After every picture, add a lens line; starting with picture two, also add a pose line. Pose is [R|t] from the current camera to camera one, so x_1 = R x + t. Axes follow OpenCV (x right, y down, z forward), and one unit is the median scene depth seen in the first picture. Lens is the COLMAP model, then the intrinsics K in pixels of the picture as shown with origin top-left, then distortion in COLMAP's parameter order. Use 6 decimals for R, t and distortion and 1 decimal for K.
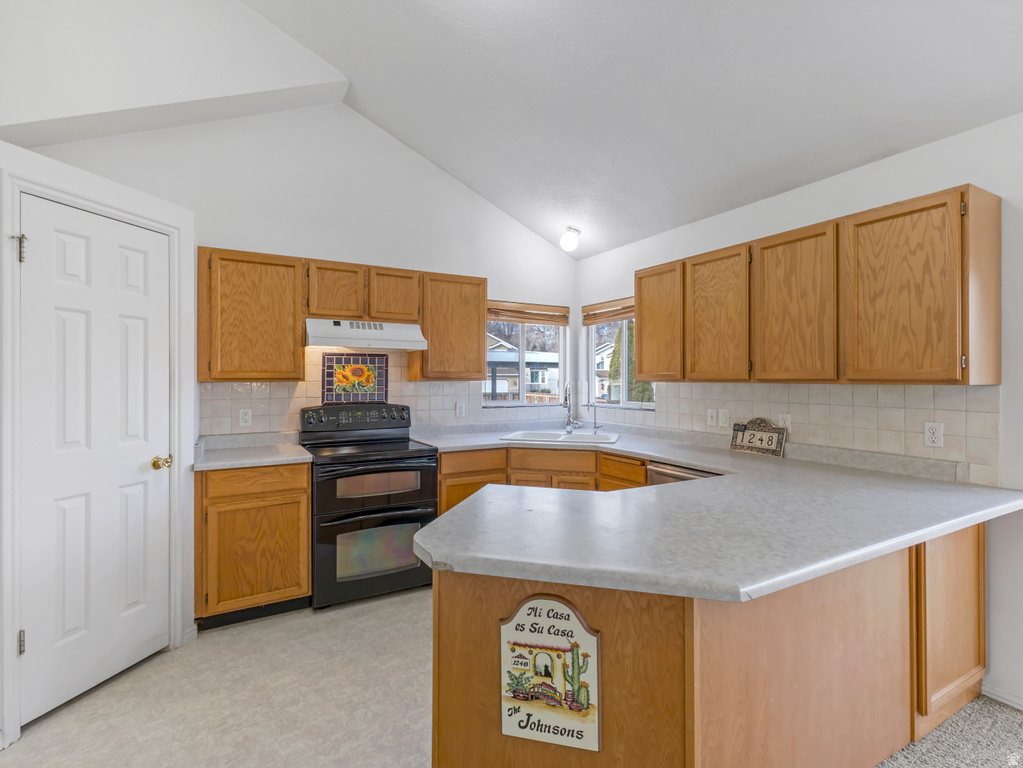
lens RADIAL K [[509.1, 0, 516.0], [0, 509.1, 380.7], [0, 0, 1]] dist [0.009277, 0.000695]
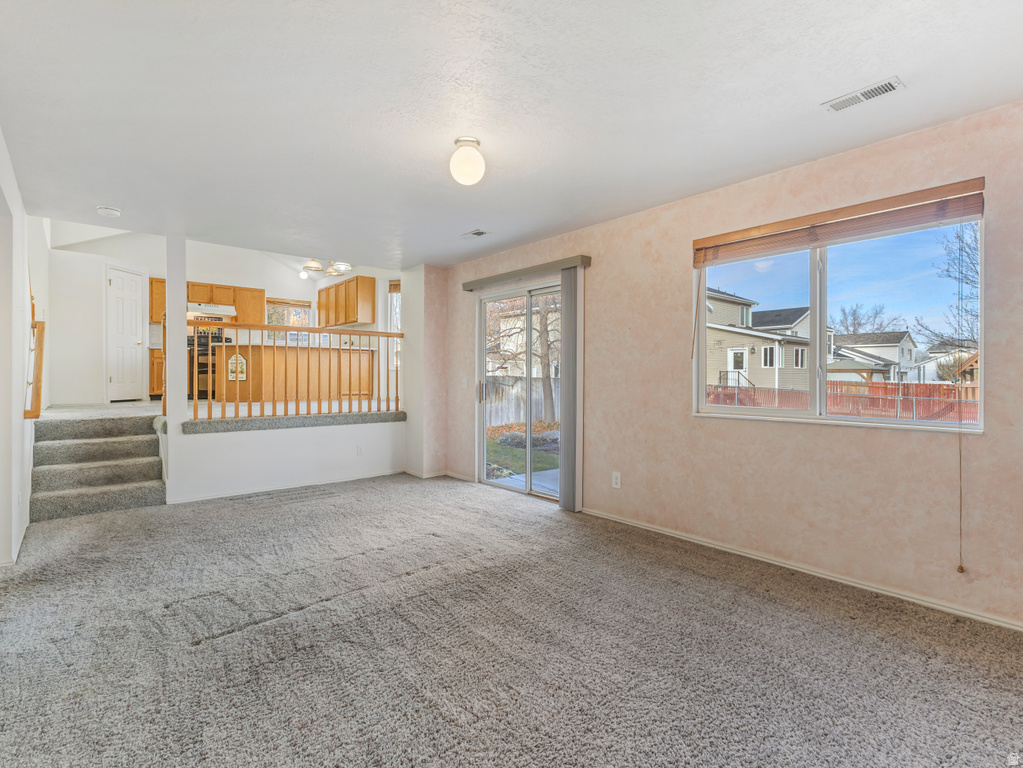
lens RADIAL K [[509.1, 0, 516.0], [0, 509.1, 380.7], [0, 0, 1]] dist [0.009277, 0.000695]
pose [[0.983503, -0.001483, 0.180886, 0.969437], [0.000179, 0.999974, 0.007228, 0.325324], [-0.180892, -0.007077, 0.983478, -2.370107]]
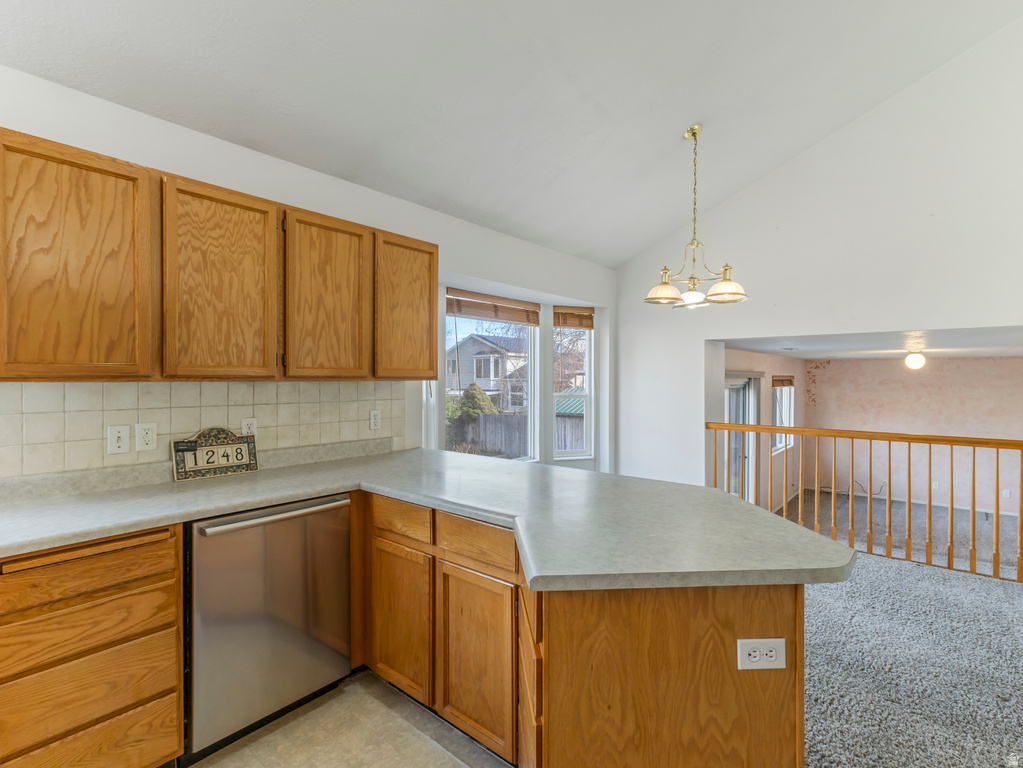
lens RADIAL K [[509.1, 0, 516.0], [0, 509.1, 380.7], [0, 0, 1]] dist [0.009277, 0.000695]
pose [[-0.345174, -0.010637, 0.938478, -0.395603], [-0.000725, 0.999938, 0.011067, -0.005159], [-0.938538, 0.003139, -0.345160, 0.880725]]
